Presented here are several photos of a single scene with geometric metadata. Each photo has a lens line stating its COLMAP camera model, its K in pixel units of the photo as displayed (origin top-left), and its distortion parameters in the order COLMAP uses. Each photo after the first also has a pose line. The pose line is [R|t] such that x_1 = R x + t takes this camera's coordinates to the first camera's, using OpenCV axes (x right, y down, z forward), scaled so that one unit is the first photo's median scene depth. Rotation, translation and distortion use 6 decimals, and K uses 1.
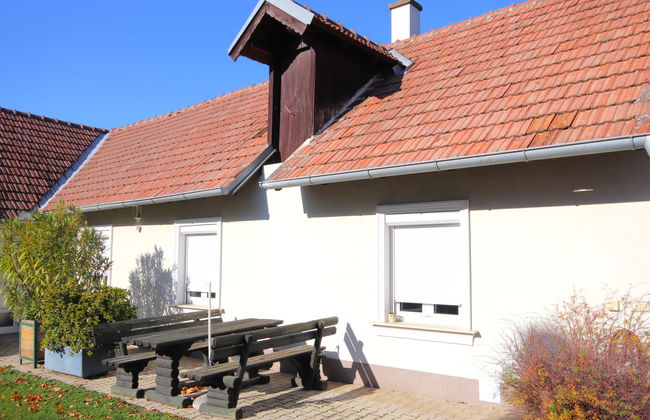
lens RADIAL K [[525.9, 0, 325.0], [0, 525.9, 210.0], [0, 0, 1]] dist [-0.012978, -0.003939]
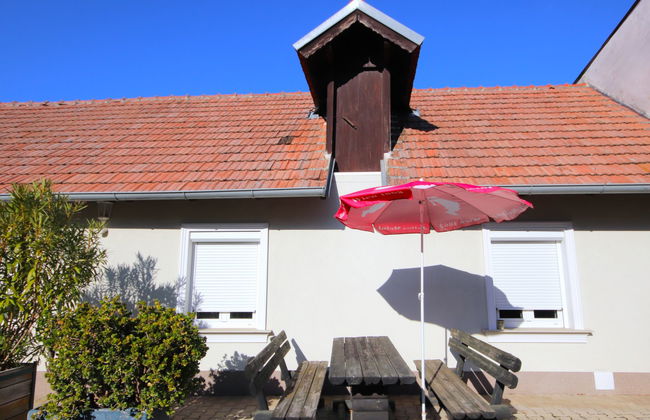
lens RADIAL K [[384.0, 0, 325.0], [0, 384.0, 210.0], [0, 0, 1]] dist [-0.000874, 0.001216]
pose [[0.810420, 0.095228, 0.578059, -0.572915], [-0.051160, 0.994435, -0.092096, 0.051969], [-0.583612, 0.045063, 0.810781, 0.483800]]
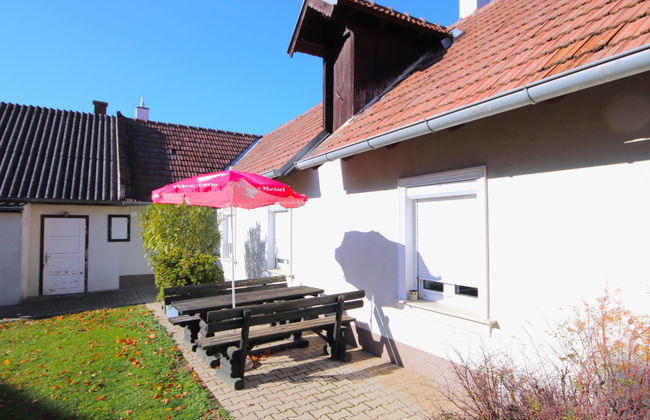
lens RADIAL K [[384.0, 0, 325.0], [0, 384.0, 210.0], [0, 0, 1]] dist [-0.000874, 0.001216]
pose [[0.939091, -0.020179, -0.343074, 0.190232], [0.036385, 0.998502, 0.040866, 0.013307], [0.341736, -0.050859, 0.938419, 0.260428]]
